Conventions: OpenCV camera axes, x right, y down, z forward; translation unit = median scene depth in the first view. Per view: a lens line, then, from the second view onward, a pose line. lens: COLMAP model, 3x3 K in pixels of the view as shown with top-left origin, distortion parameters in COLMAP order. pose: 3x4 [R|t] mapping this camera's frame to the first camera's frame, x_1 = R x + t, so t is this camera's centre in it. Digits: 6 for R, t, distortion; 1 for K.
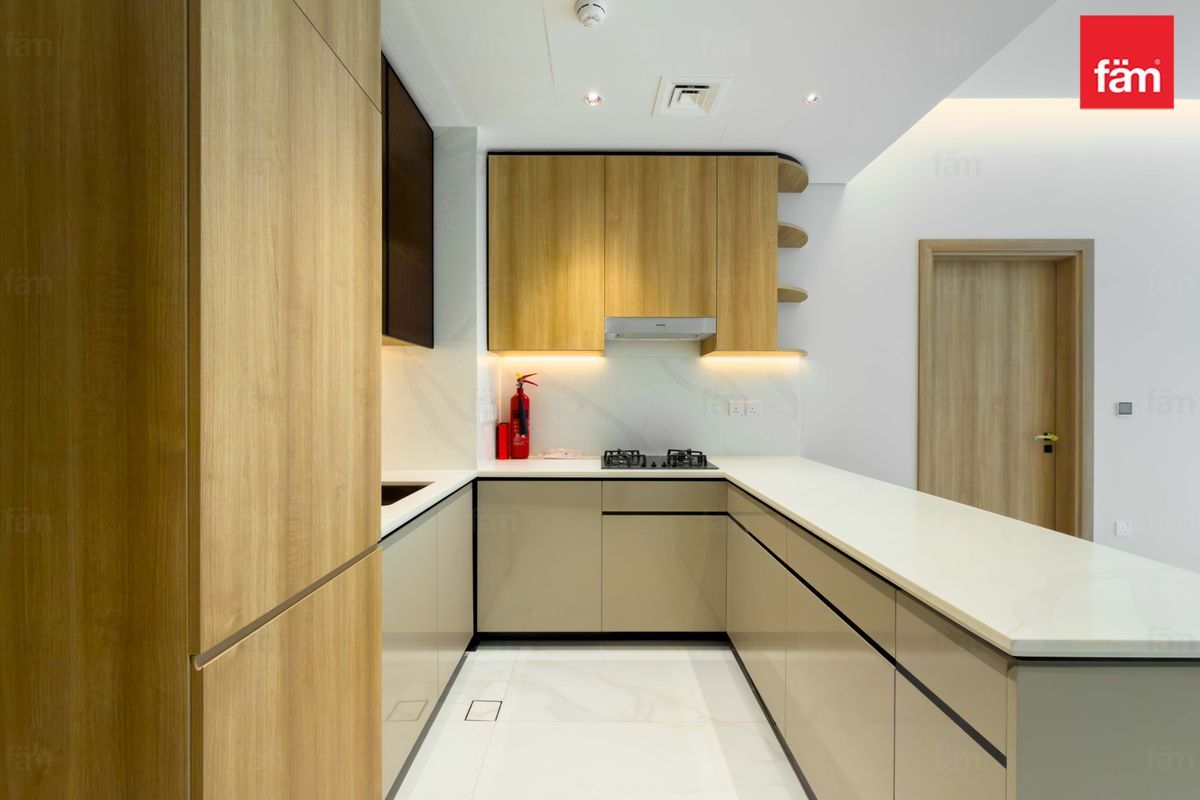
lens RADIAL K [[494.5, 0, 600.0], [0, 494.5, 400.0], [0, 0, 1]] dist [0.000092, 0.000008]
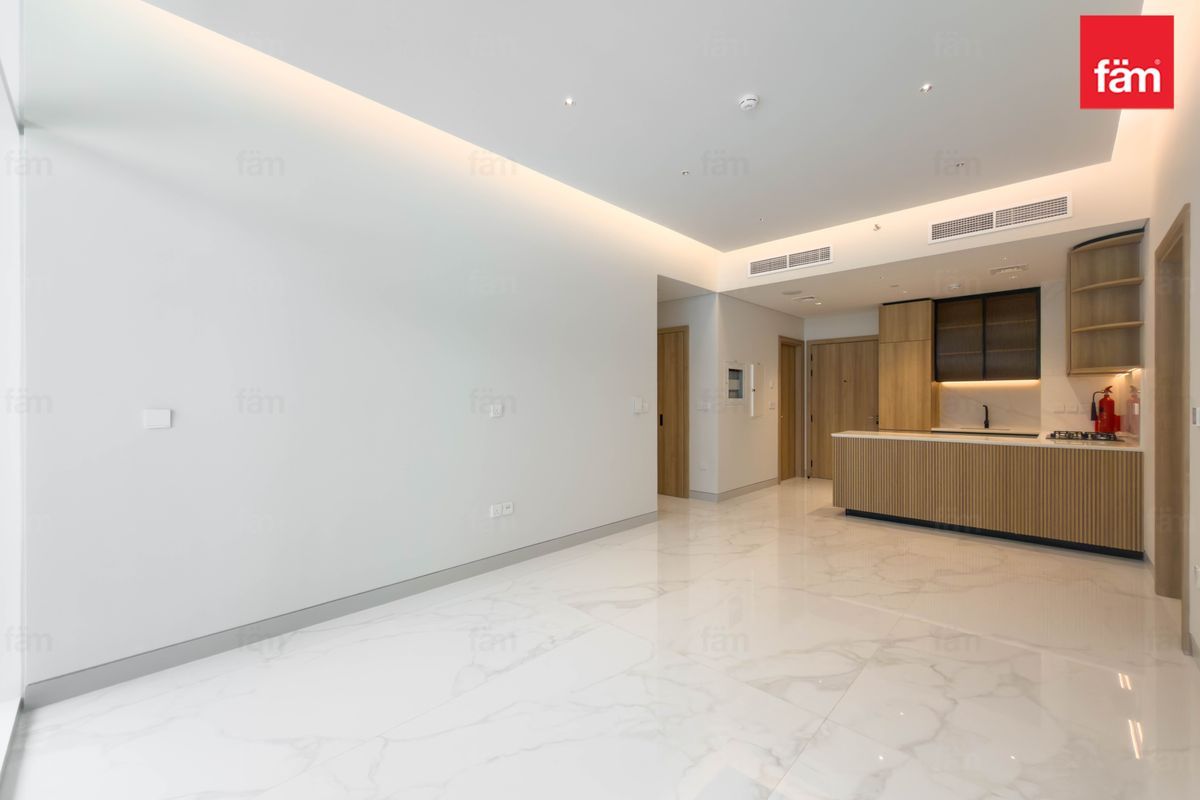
lens RADIAL K [[482.1, 0, 600.0], [0, 482.1, 400.0], [0, 0, 1]] dist [-0.000099, -0.000173]
pose [[-0.697479, 0.002284, -0.716602, 2.594113], [-0.001423, 0.999989, 0.004573, -0.011282], [0.716604, 0.004209, -0.697467, 1.003938]]
